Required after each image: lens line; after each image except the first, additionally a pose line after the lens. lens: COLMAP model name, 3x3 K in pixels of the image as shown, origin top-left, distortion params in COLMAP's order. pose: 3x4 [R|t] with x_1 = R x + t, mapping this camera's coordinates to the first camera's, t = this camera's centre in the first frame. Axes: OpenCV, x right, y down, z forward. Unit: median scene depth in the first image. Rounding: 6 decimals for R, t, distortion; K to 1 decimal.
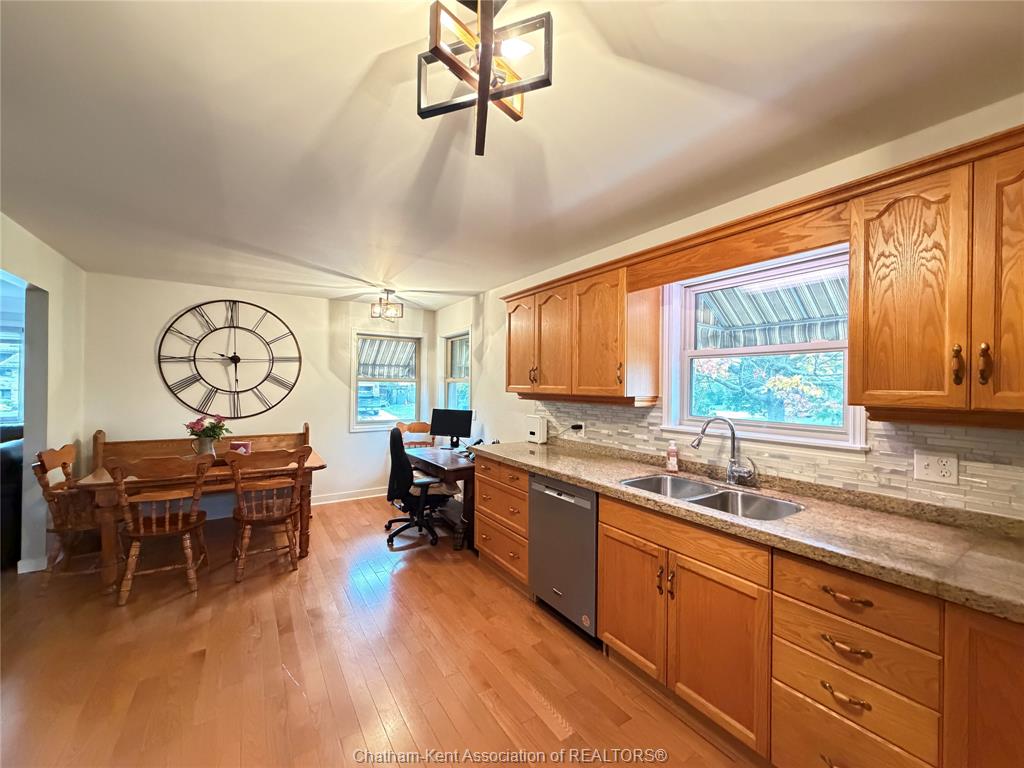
lens RADIAL K [[408.4, 0, 512.0], [0, 408.4, 384.0], [0, 0, 1]] dist [0.000036, 0.000256]
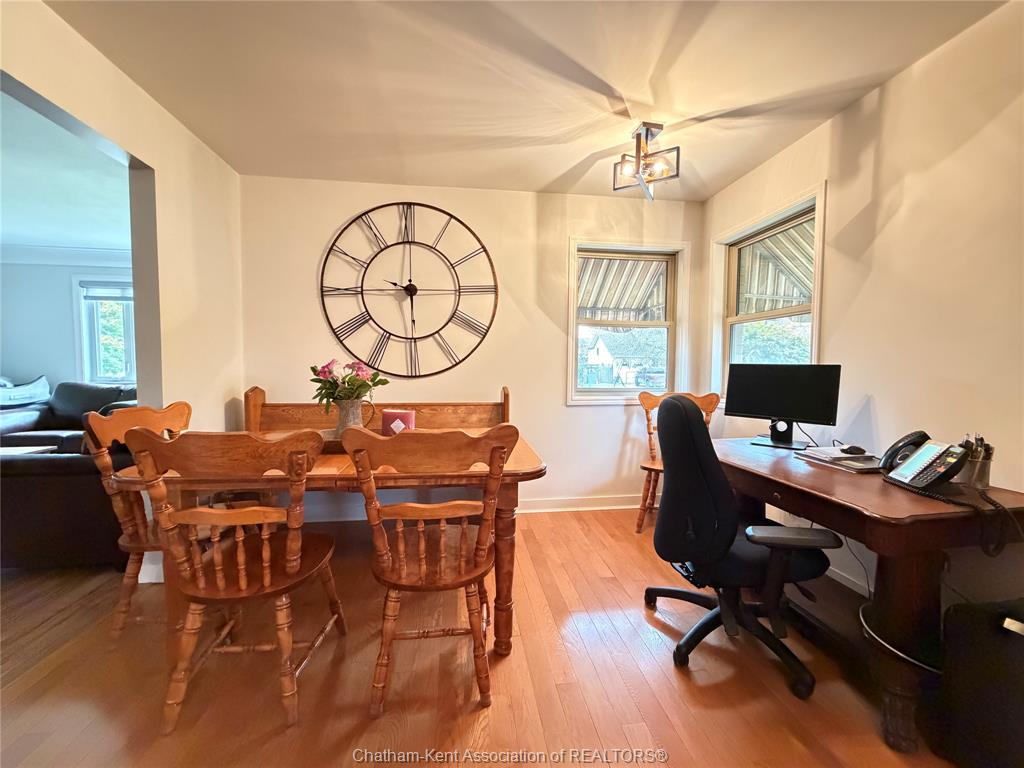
lens RADIAL K [[408.4, 0, 512.0], [0, 408.4, 384.0], [0, 0, 1]] dist [0.000036, 0.000256]
pose [[0.901678, 0.015856, -0.432118, -0.231537], [0.003951, 0.998984, 0.044900, 0.065626], [0.432391, -0.042193, 0.900699, 0.456037]]
